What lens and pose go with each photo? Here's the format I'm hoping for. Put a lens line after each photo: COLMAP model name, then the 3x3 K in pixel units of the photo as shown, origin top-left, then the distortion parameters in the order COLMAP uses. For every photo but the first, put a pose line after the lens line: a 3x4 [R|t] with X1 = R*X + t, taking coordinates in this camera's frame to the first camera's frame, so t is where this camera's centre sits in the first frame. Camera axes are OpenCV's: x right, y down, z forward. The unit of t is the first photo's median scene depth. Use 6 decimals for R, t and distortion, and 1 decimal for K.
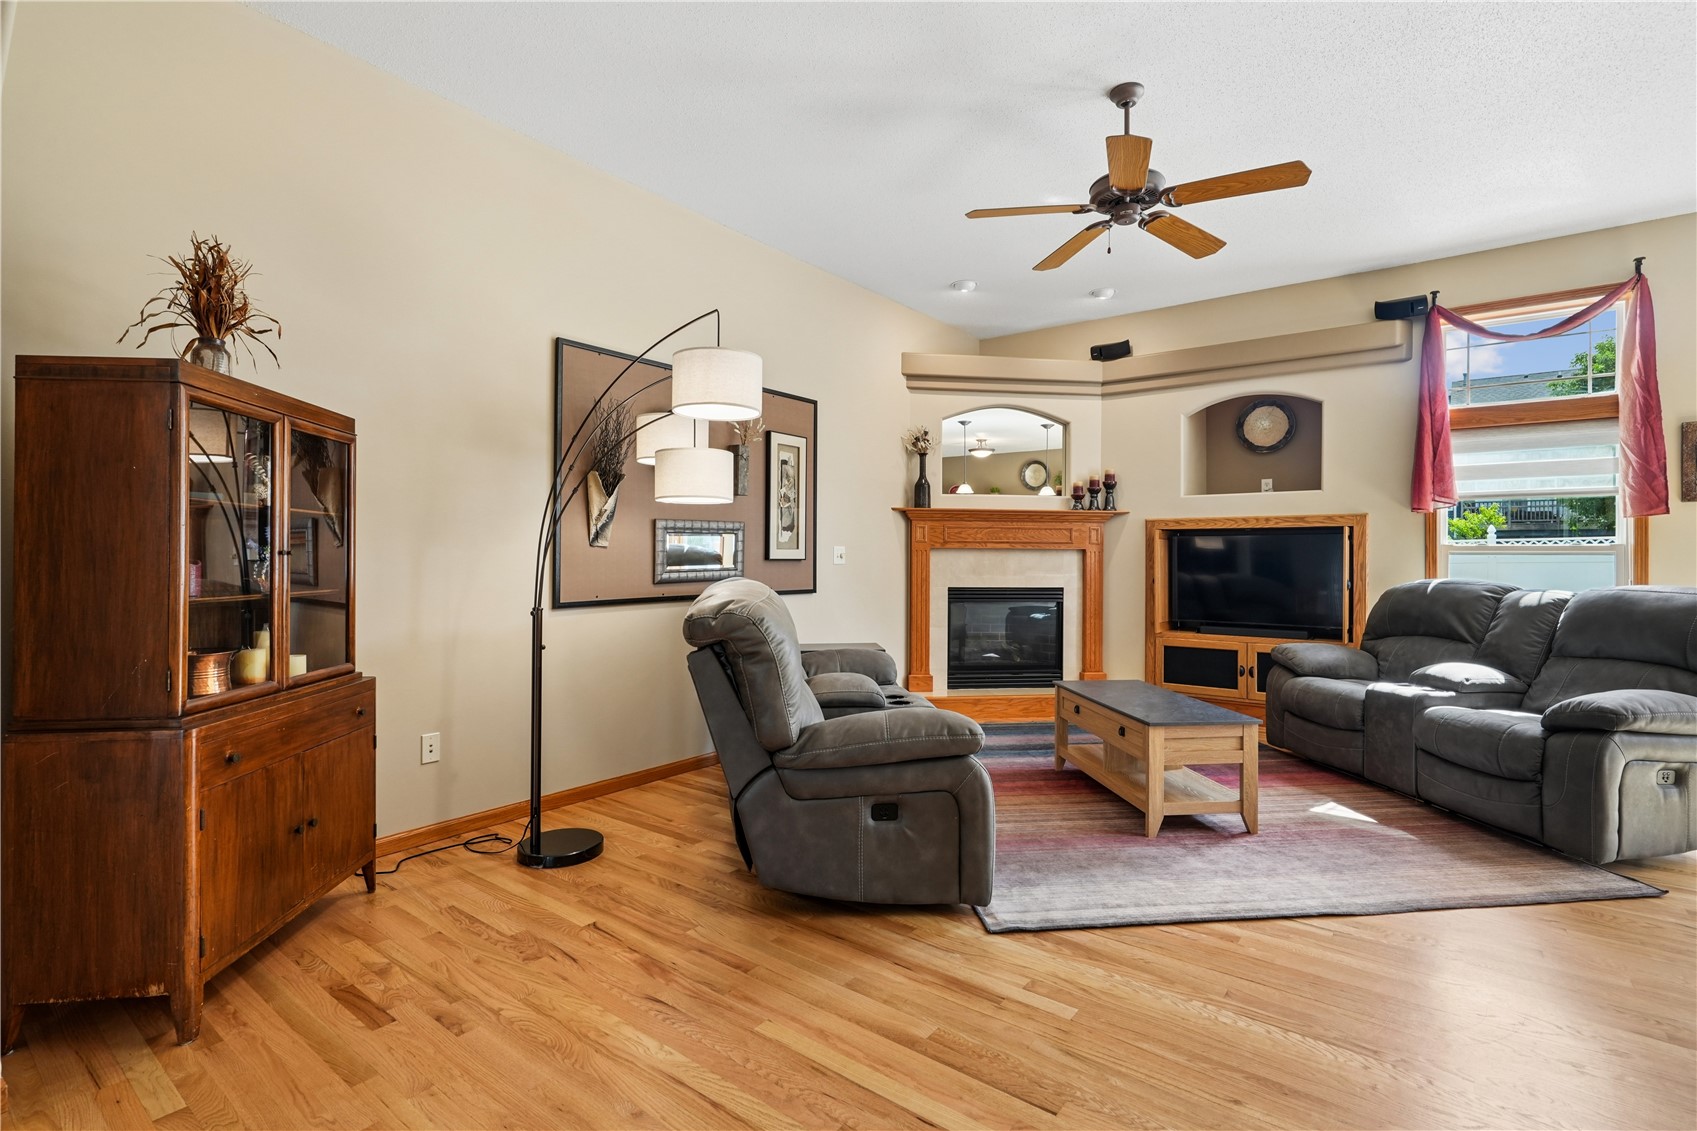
lens RADIAL K [[766.6, 0, 916.4], [0, 766.6, 556.2], [0, 0, 1]] dist [-0.007976, 0.003763]
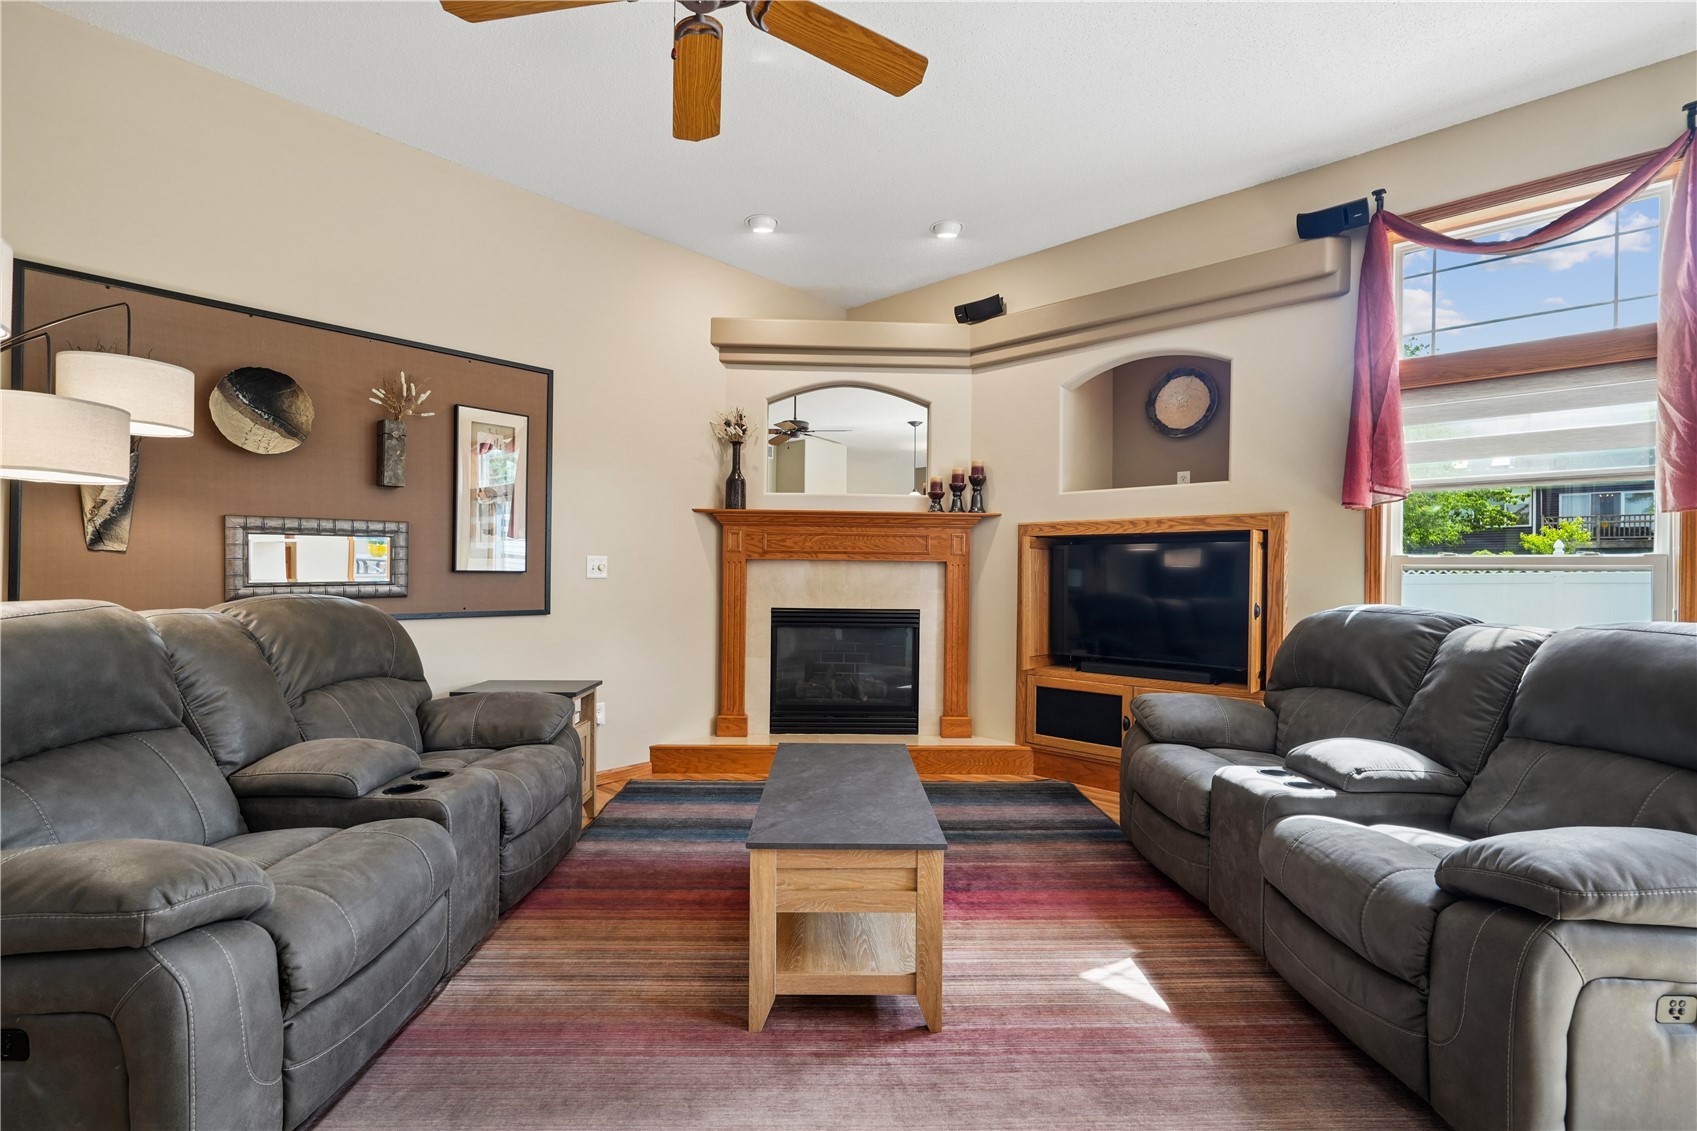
lens RADIAL K [[766.6, 0, 880.3], [0, 766.6, 575.6], [0, 0, 1]] dist [-0.007976, 0.003763]
pose [[0.995277, 0.005784, -0.096906, 0.310348], [-0.005406, 0.999977, 0.004161, 0.003362], [0.096928, -0.003617, 0.995285, 0.275410]]
